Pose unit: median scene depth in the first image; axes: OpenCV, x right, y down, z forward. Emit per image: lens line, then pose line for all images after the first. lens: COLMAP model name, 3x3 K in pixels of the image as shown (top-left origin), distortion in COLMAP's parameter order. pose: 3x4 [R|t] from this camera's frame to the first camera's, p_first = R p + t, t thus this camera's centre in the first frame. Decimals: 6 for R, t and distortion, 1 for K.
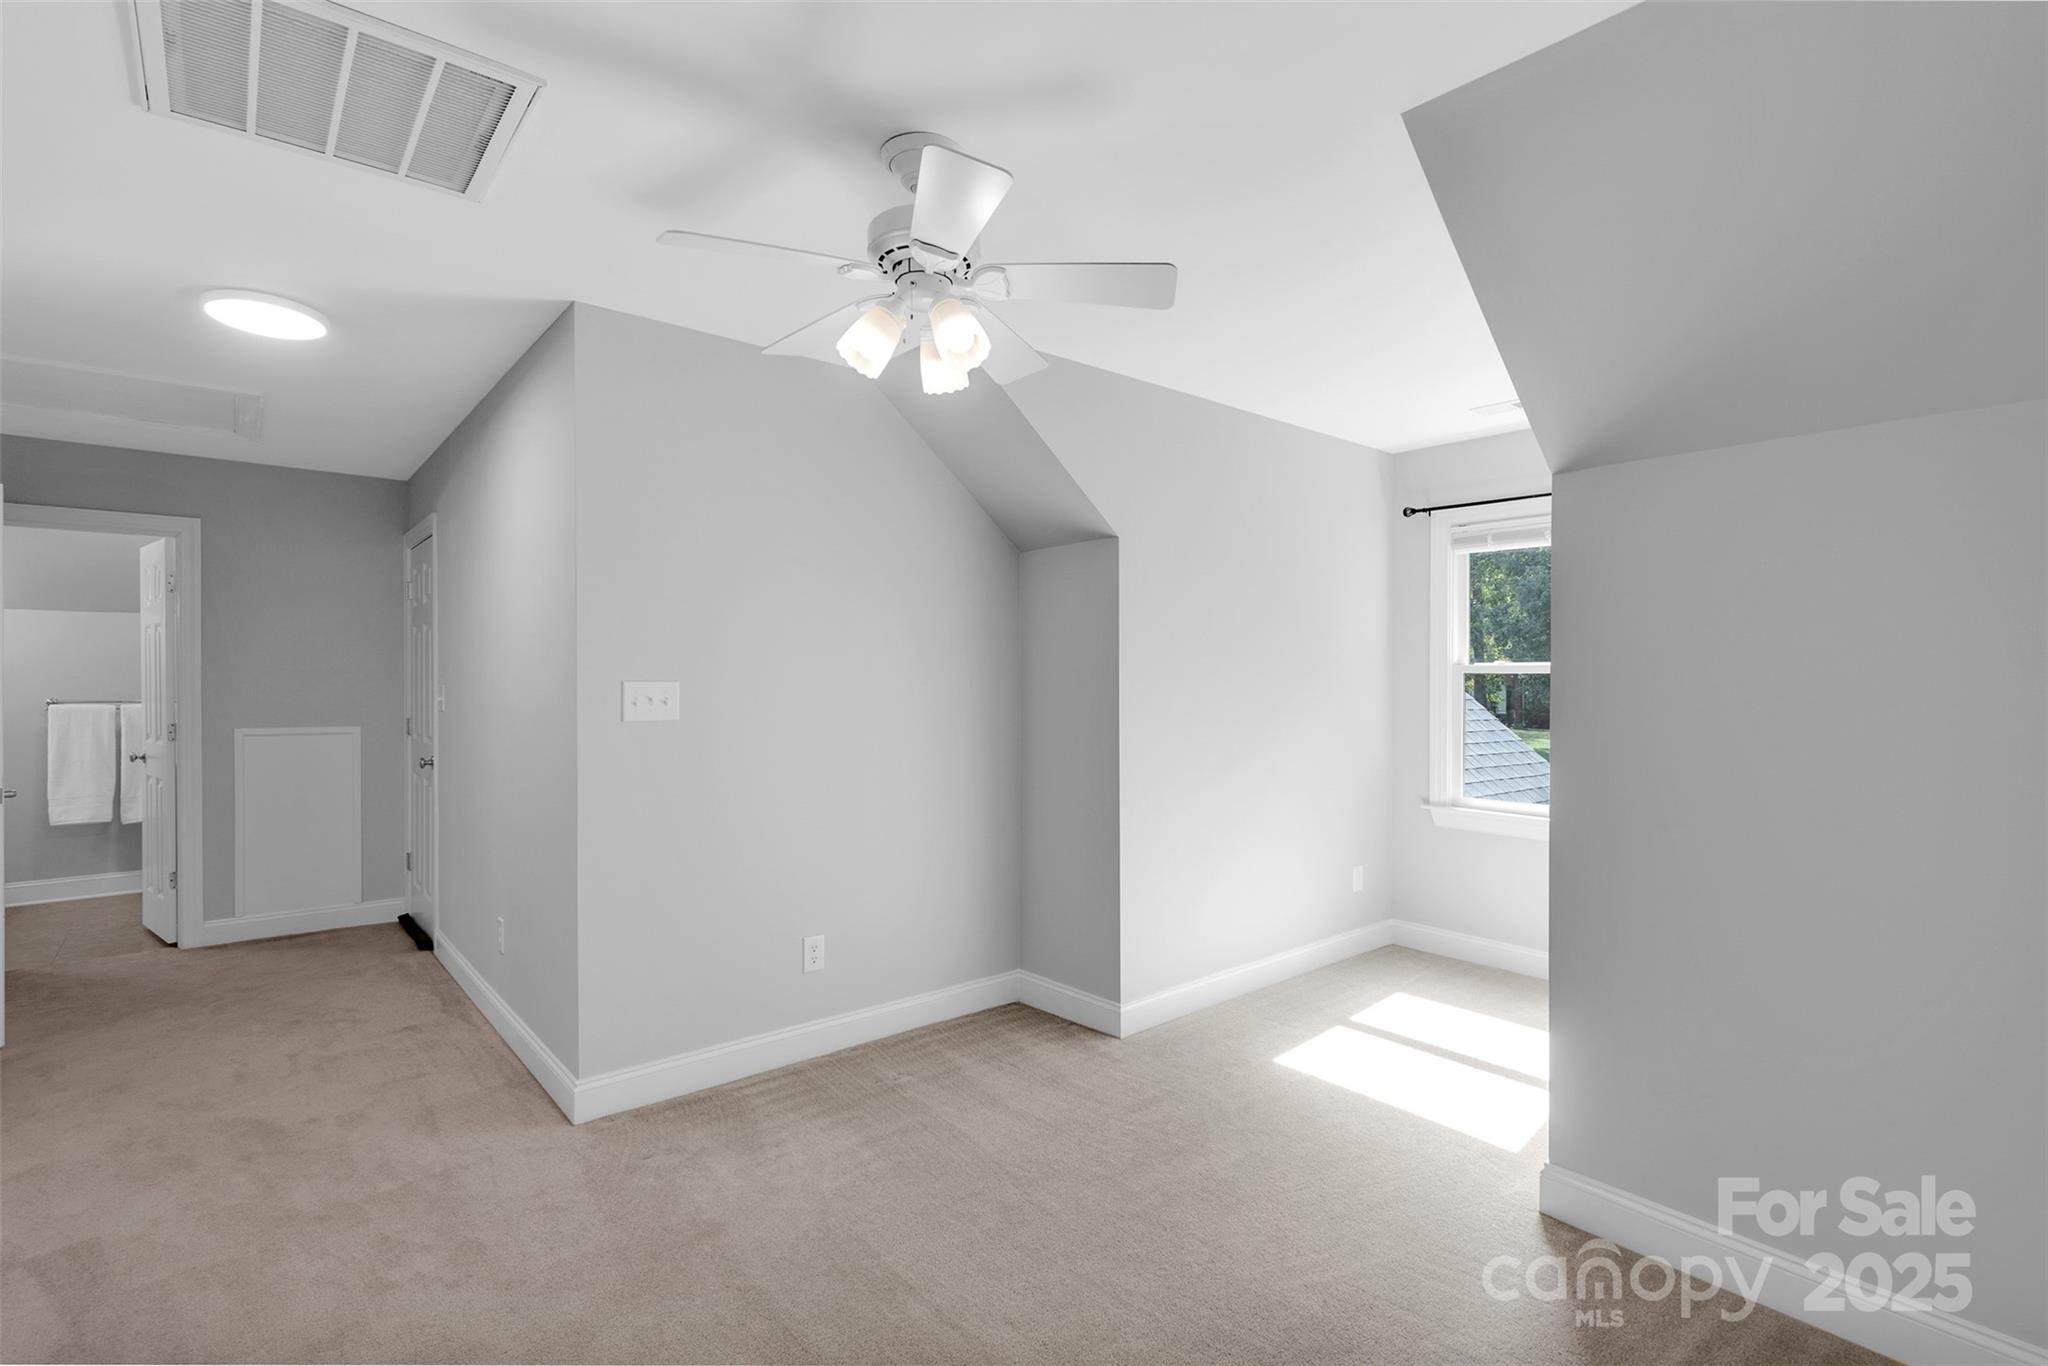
lens RADIAL K [[949.7, 0, 1024.0], [0, 949.7, 683.0], [0, 0, 1]] dist [0.001882, 0.001498]
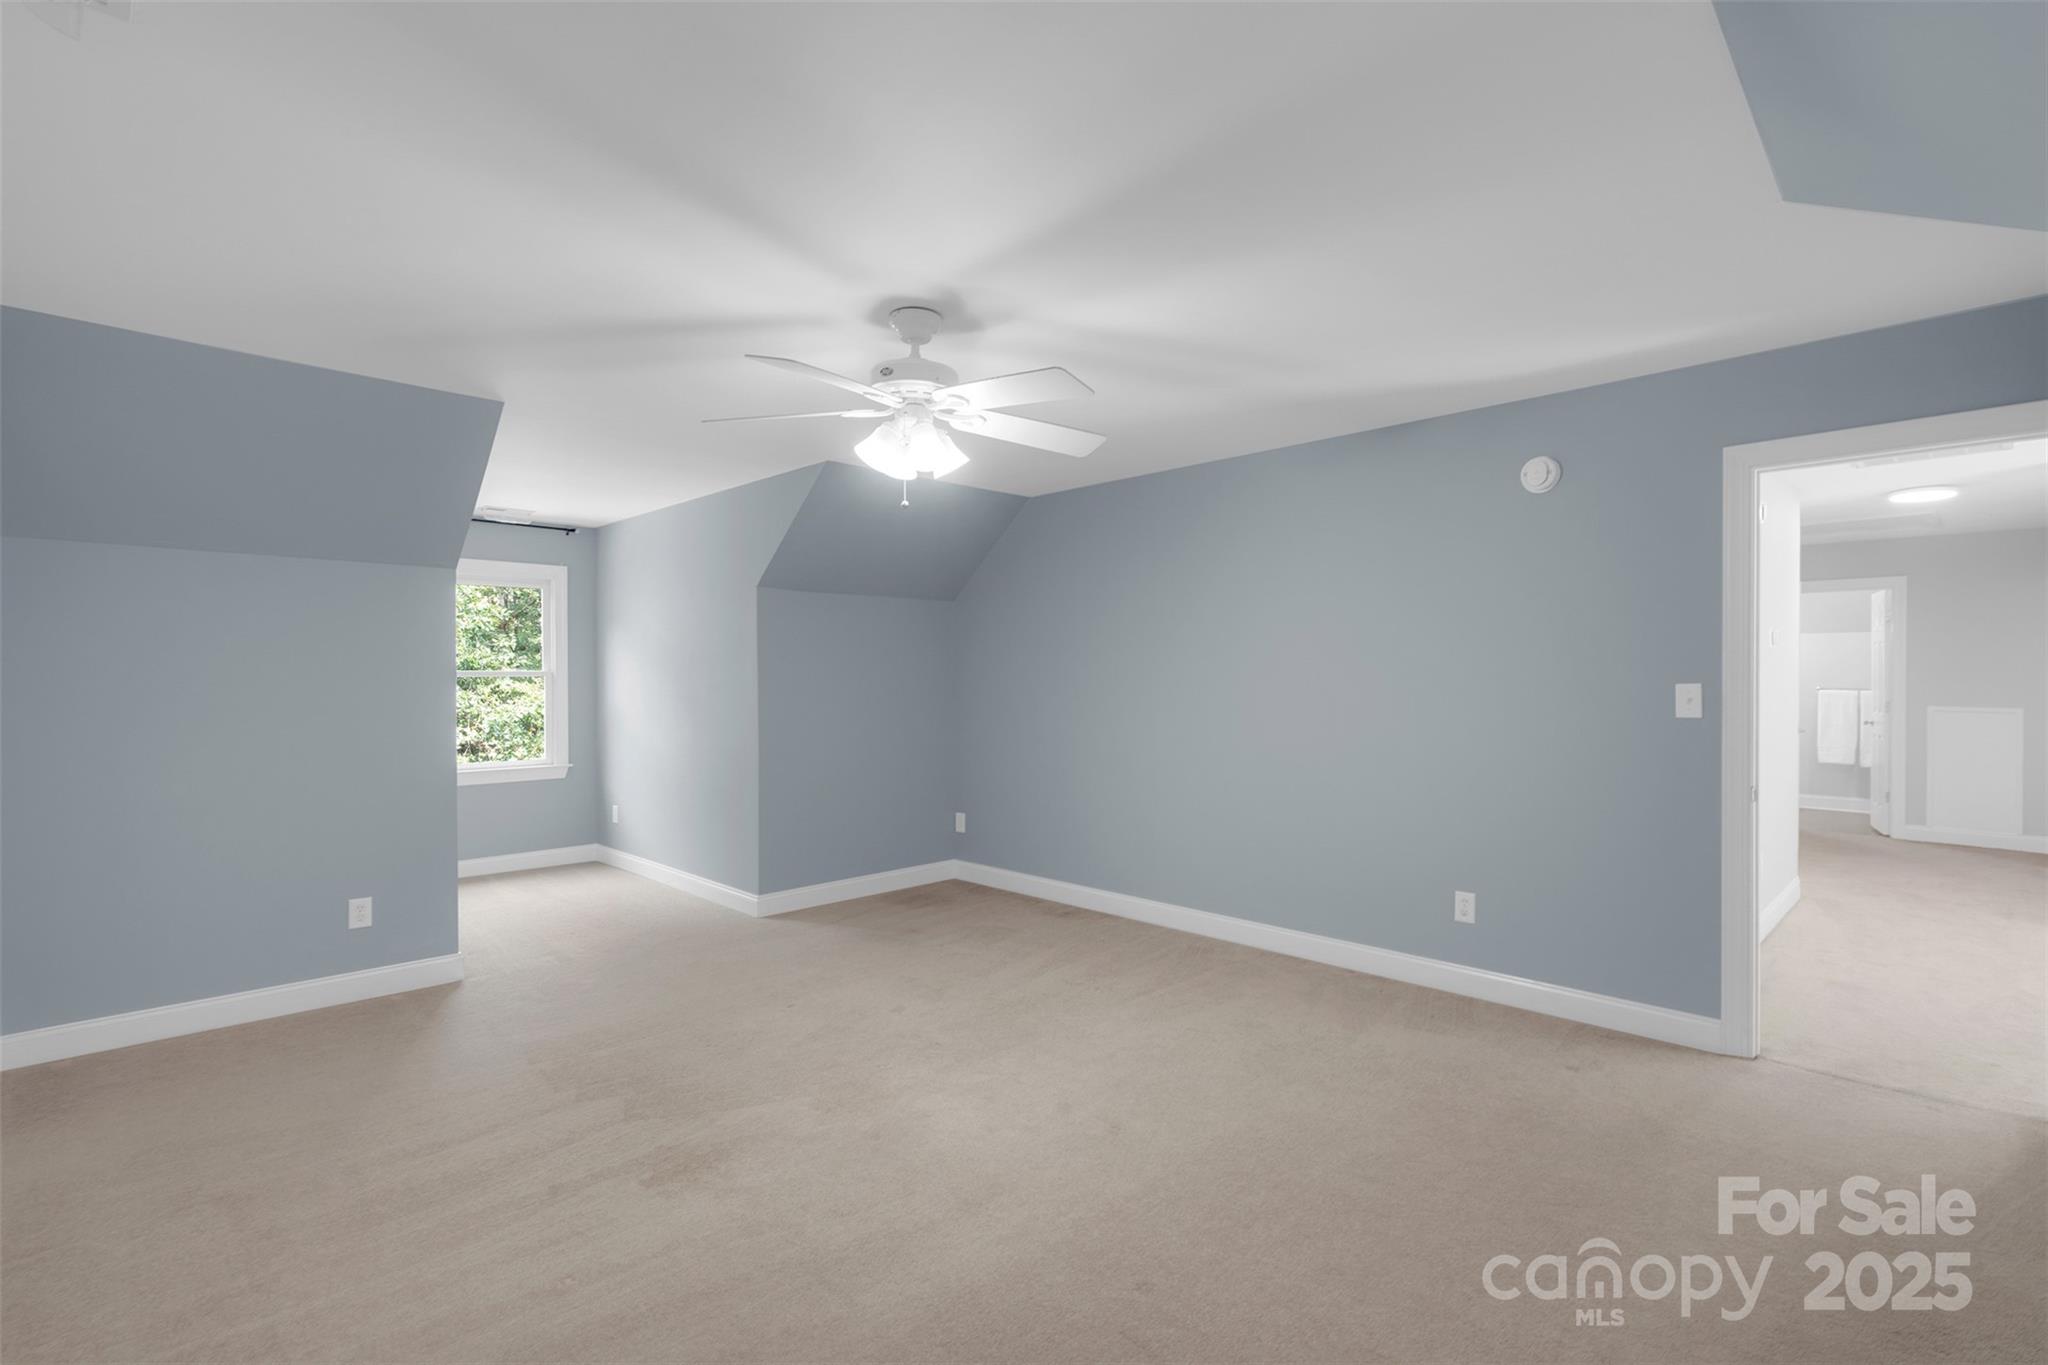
lens RADIAL K [[951.0, 0, 1024.0], [0, 951.0, 682.5], [0, 0, 1]] dist [-0.000242, 0.000213]
pose [[0.081165, 0.009282, -0.996657, 0.571257], [-0.008714, 0.999925, 0.008603, 0.008331], [0.996663, 0.007986, 0.081240, -0.571634]]
